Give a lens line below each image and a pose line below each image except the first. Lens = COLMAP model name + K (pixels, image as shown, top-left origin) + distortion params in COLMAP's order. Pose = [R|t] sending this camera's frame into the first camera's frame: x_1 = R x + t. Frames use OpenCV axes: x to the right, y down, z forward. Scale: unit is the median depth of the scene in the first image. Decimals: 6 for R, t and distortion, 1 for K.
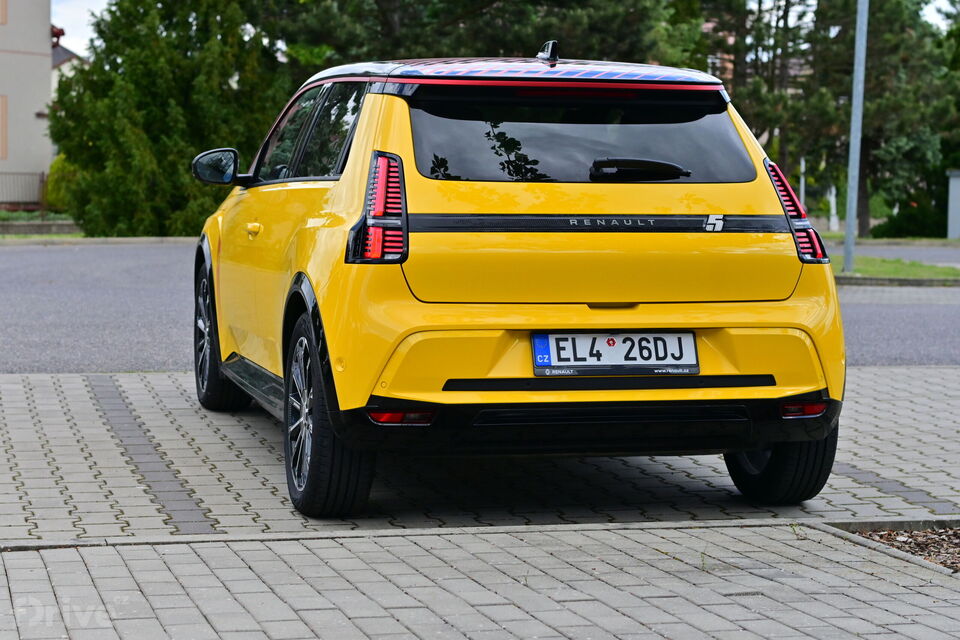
lens RADIAL K [[2080.5, 0, 480.0], [0, 2080.5, 320.0], [0, 0, 1]] dist [0.055183, 0.568139]
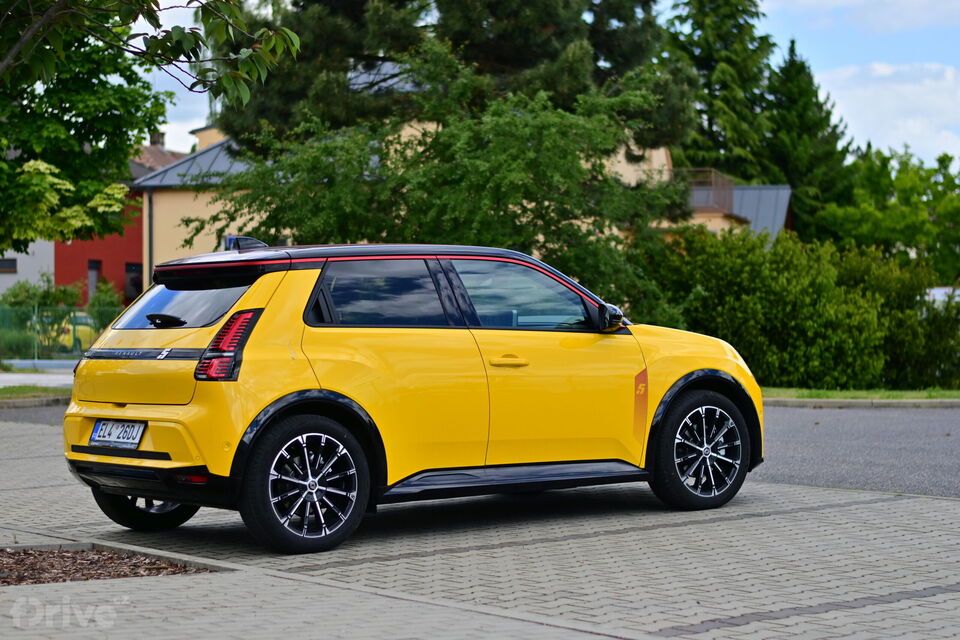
lens RADIAL K [[2080.5, 0, 480.0], [0, 2080.5, 320.0], [0, 0, 1]] dist [0.055183, 0.568139]
pose [[0.367678, -0.022307, -0.929685, 1.672006], [-0.055512, 0.997403, -0.045886, -0.013664], [0.928295, 0.068480, 0.365485, 0.661080]]
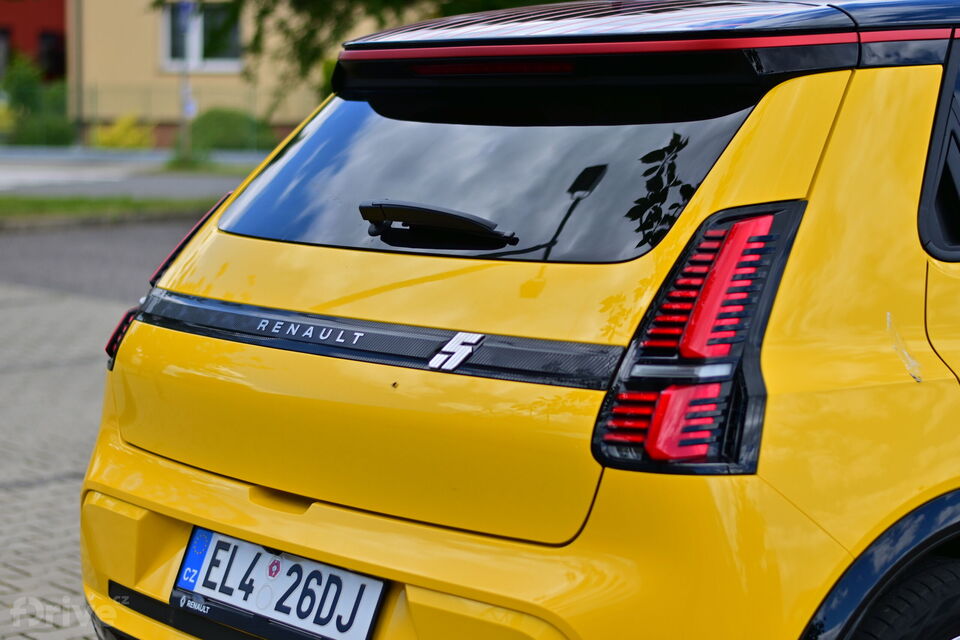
lens RADIAL K [[2080.5, 0, 480.0], [0, 2080.5, 320.0], [0, 0, 1]] dist [0.055183, 0.568139]
pose [[0.404713, 0.073303, -0.911501, 0.536181], [-0.069881, 0.996346, 0.049098, -0.077156], [0.911770, 0.043826, 0.408357, 0.834479]]
